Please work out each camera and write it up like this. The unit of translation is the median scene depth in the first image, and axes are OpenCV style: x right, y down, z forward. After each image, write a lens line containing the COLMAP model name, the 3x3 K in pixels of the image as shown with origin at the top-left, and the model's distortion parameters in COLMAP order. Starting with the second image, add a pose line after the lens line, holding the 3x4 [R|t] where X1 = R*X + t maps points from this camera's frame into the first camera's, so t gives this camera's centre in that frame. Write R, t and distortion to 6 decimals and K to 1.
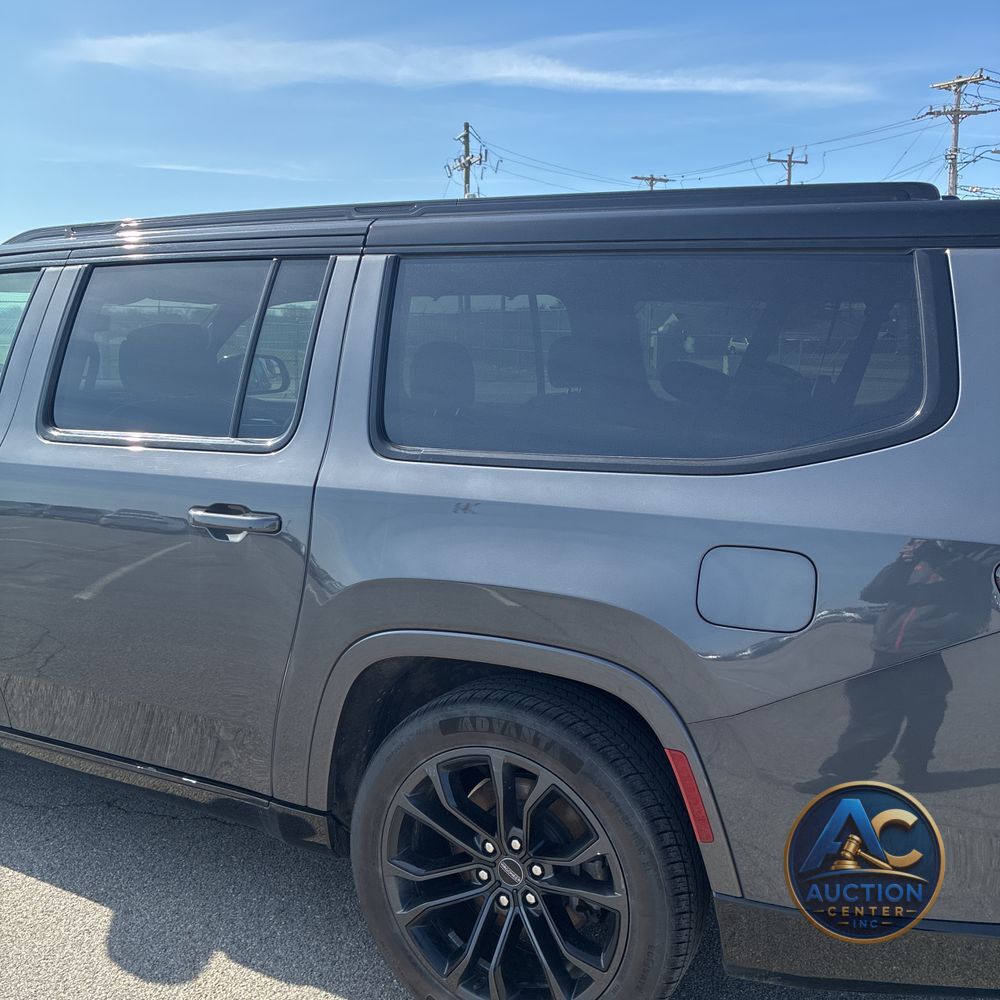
lens RADIAL K [[1009.2, 0, 500.0], [0, 1009.2, 500.0], [0, 0, 1]] dist [0.018614, 0.021619]
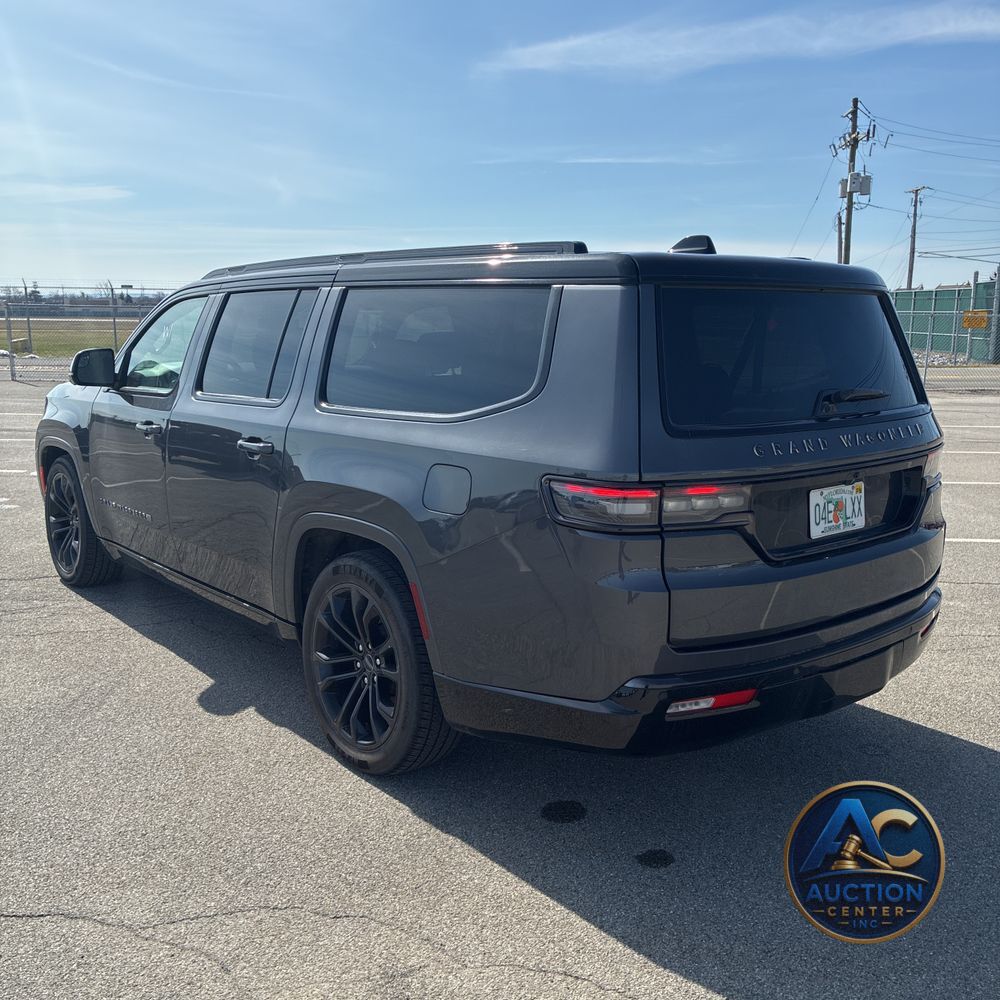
lens RADIAL K [[1011.7, 0, 497.4], [0, 1011.7, 504.6], [0, 0, 1]] dist [0.031018, 0.001964]
pose [[0.924032, 0.059595, -0.377642, 0.612740], [-0.053250, 0.998210, 0.027231, 0.039818], [0.378589, -0.005053, 0.925551, -0.339855]]
